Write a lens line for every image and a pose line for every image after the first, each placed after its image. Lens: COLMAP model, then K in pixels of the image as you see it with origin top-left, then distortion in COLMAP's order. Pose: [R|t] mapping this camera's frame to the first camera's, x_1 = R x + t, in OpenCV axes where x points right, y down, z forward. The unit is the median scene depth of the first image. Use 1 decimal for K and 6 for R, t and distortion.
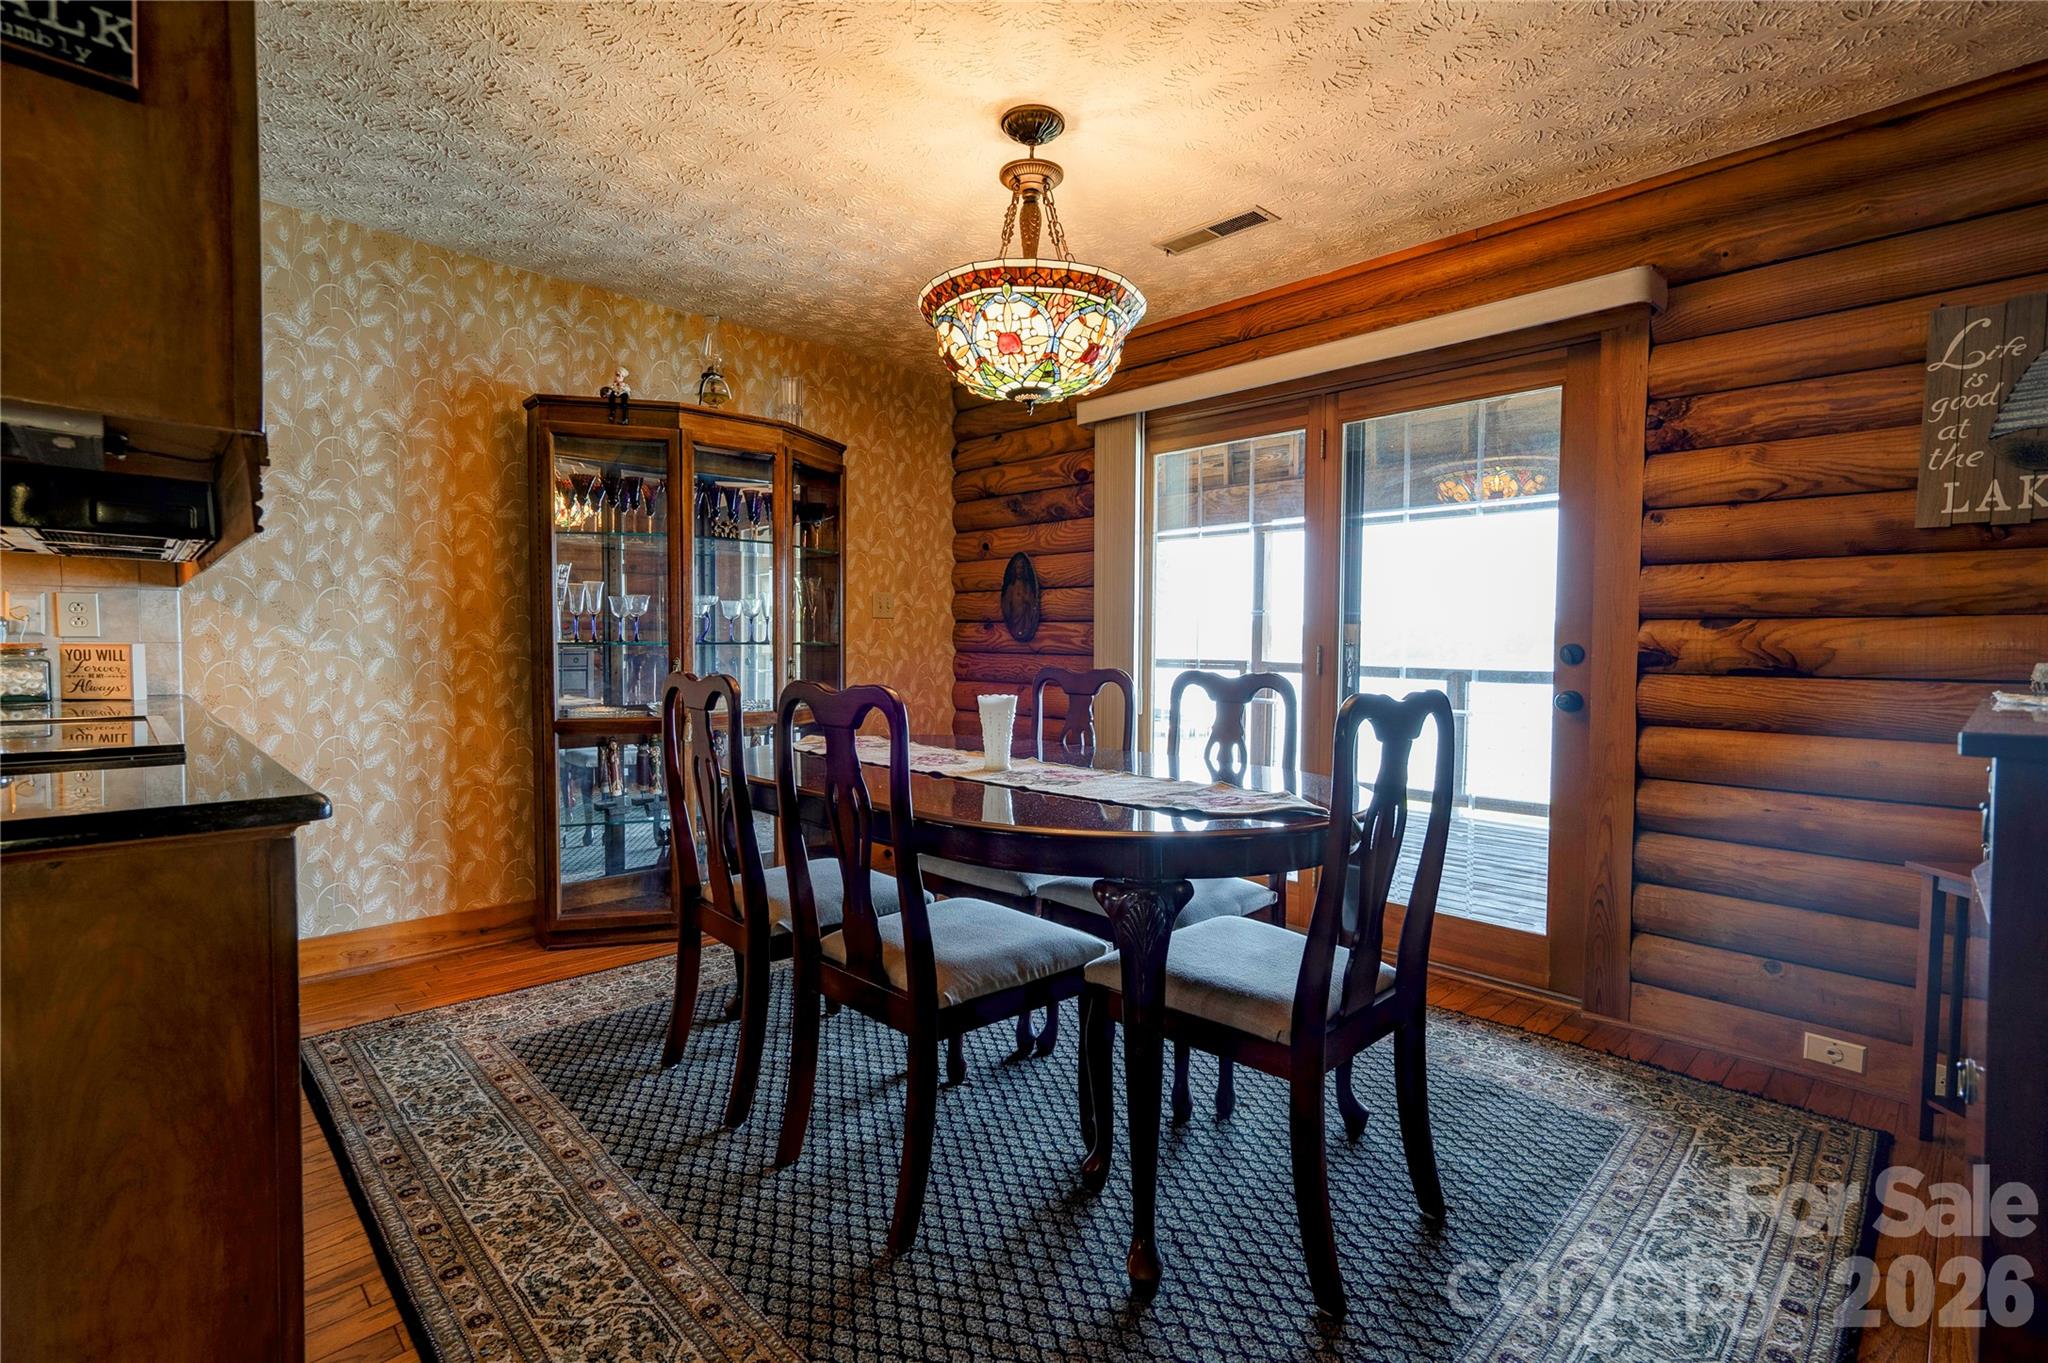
lens RADIAL K [[939.5, 0, 1006.3], [0, 939.5, 677.6], [0, 0, 1]] dist [-0.005991, 0.010293]
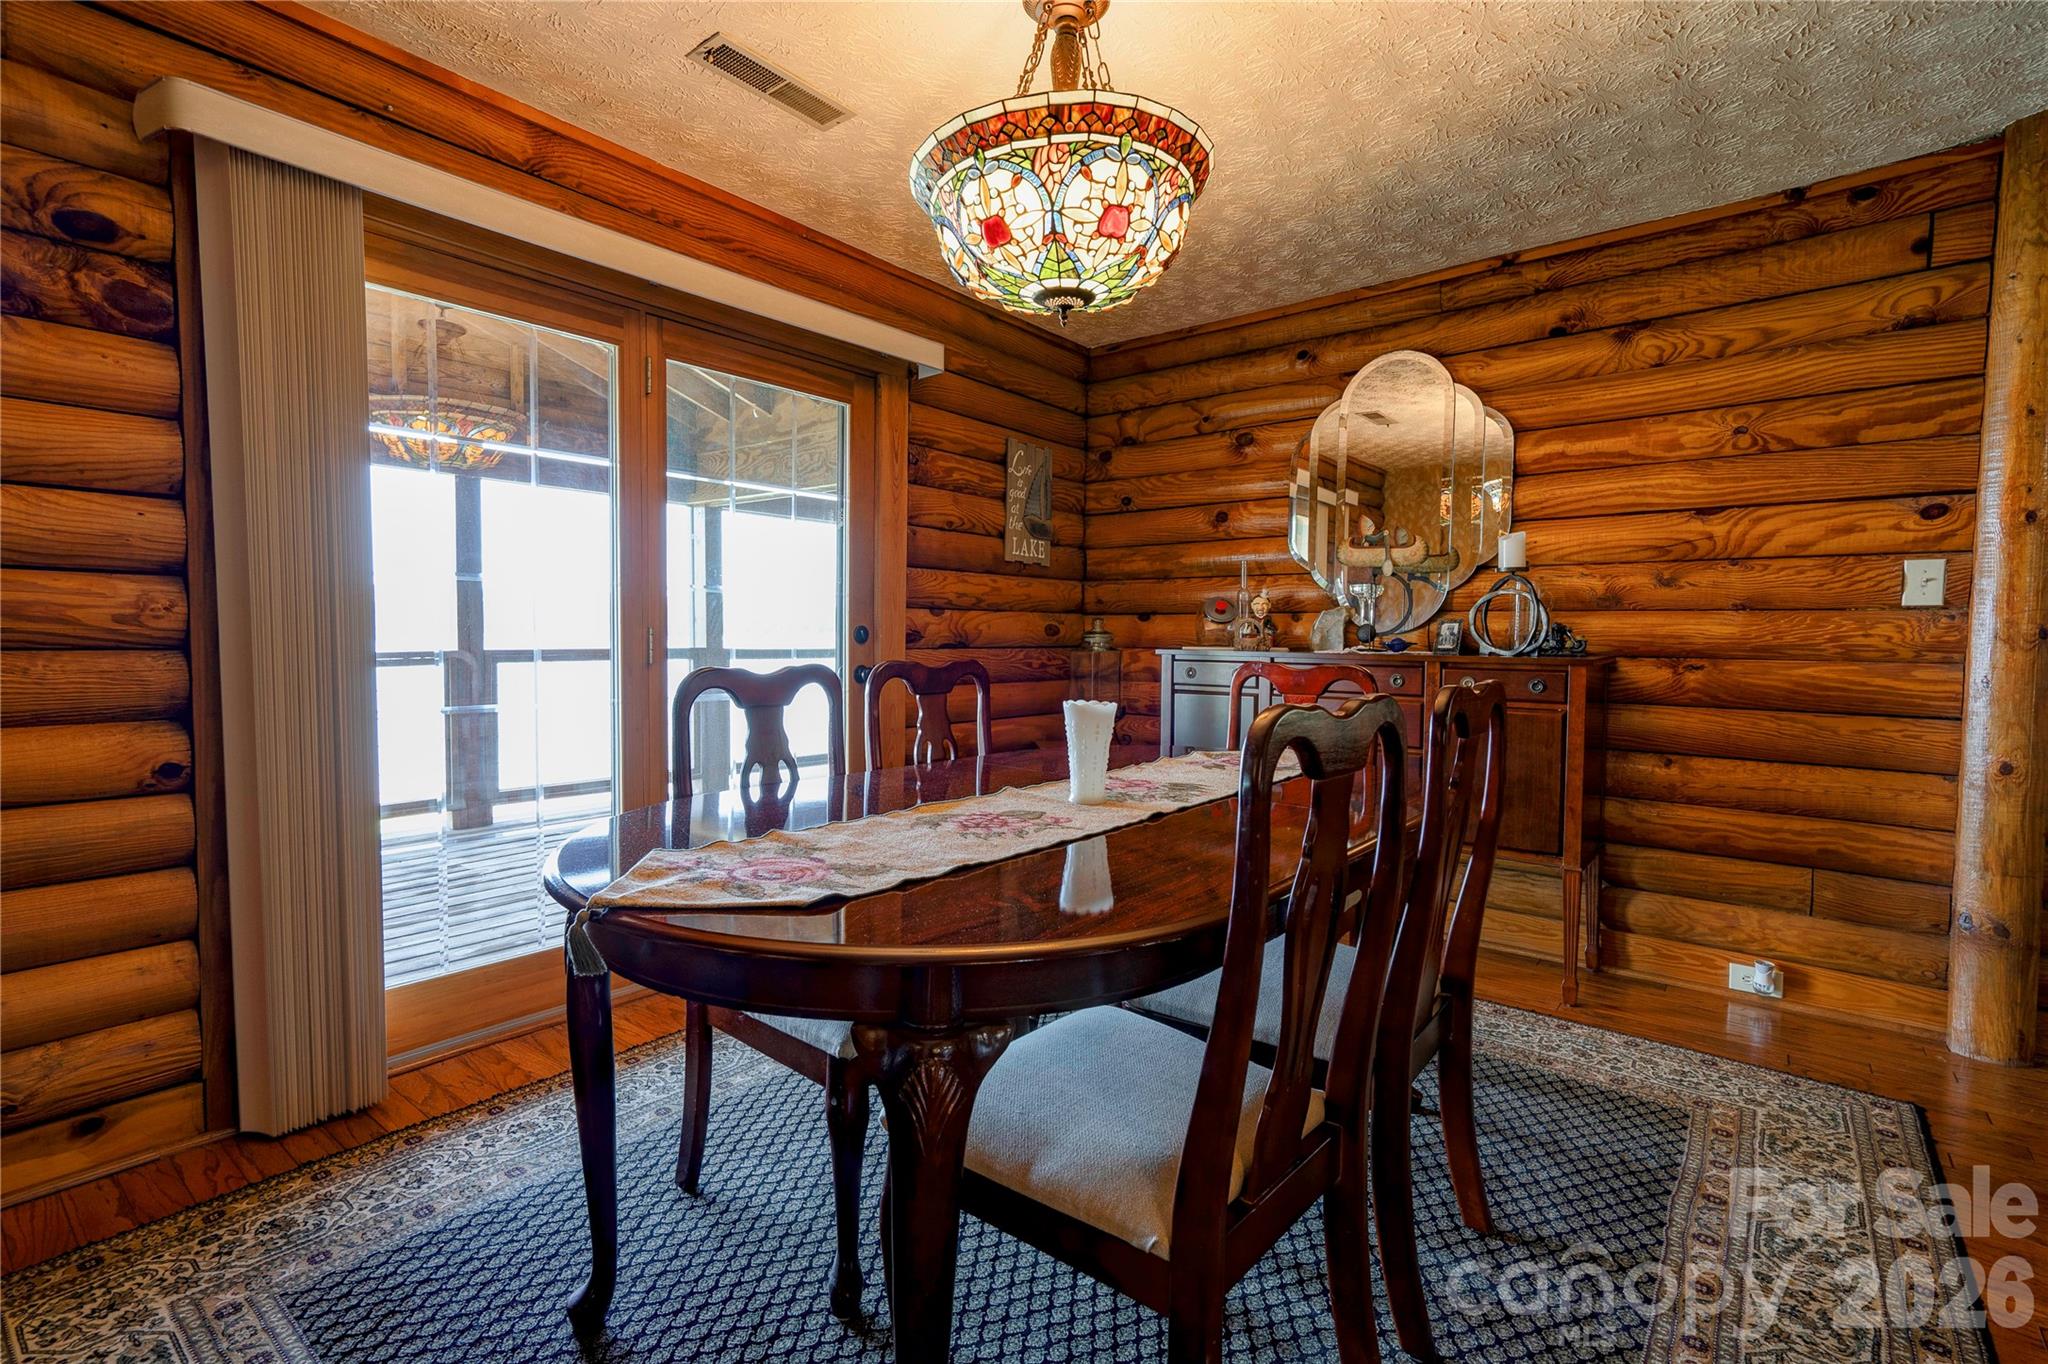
lens RADIAL K [[939.5, 0, 1035.4], [0, 939.5, 691.8], [0, 0, 1]] dist [-0.005991, 0.010293]
pose [[-0.118436, -0.073739, 0.990220, -0.720309], [0.019850, 0.996864, 0.076608, -0.044232], [-0.992763, 0.028729, -0.116601, 1.064013]]
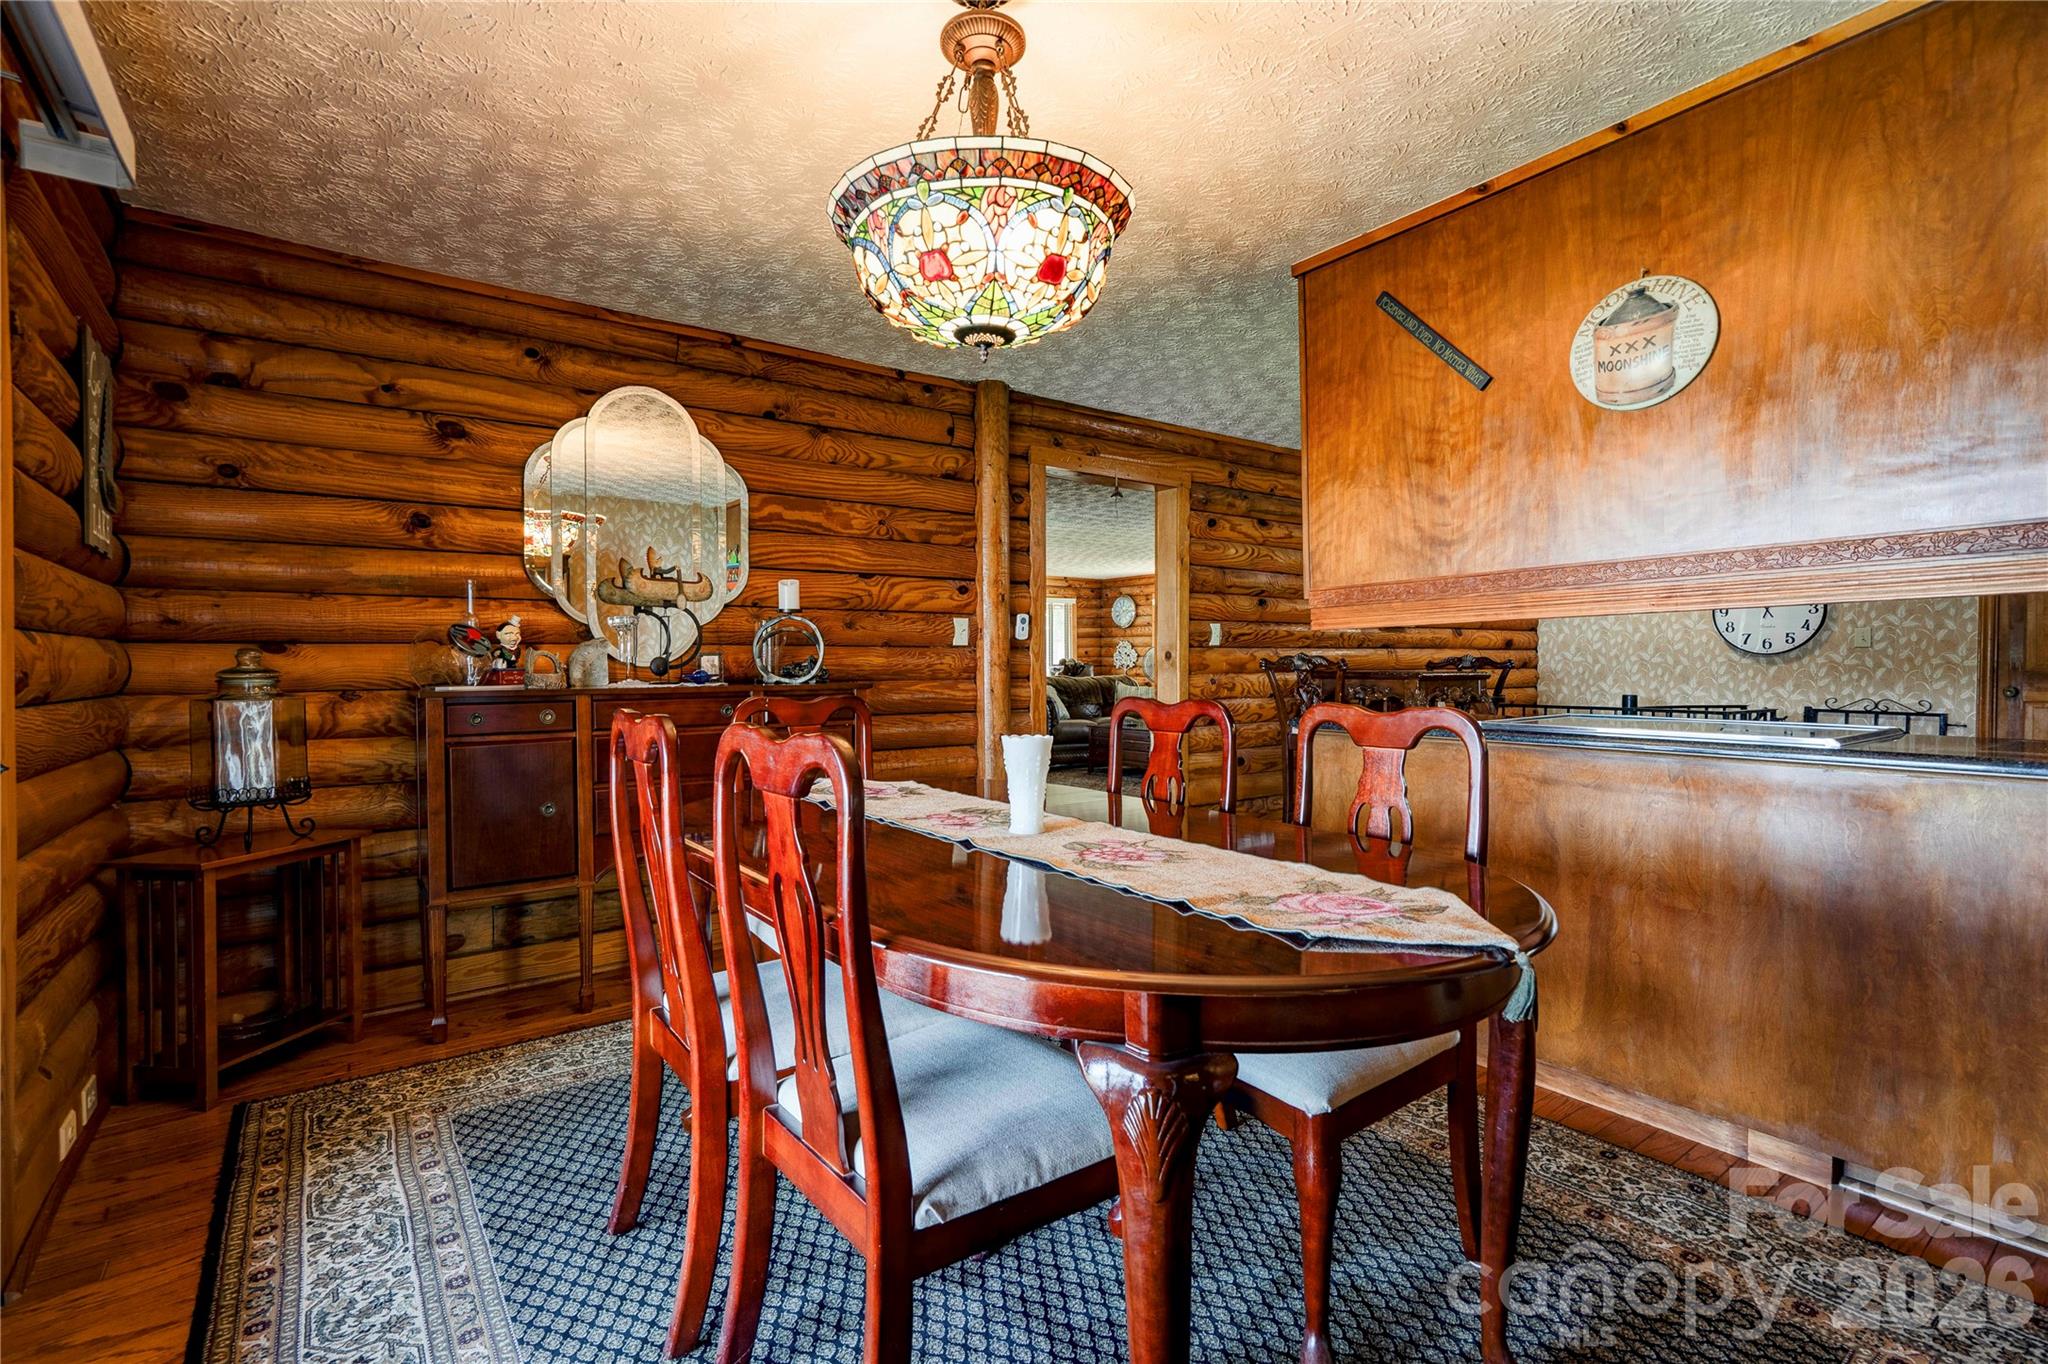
lens RADIAL K [[939.5, 0, 1019.4], [0, 939.5, 689.5], [0, 0, 1]] dist [-0.005991, 0.010293]
pose [[-0.992372, -0.000353, 0.123278, -0.098064], [0.005988, 0.998678, 0.051062, -0.047062], [-0.123133, 0.051411, -0.991058, 1.695838]]
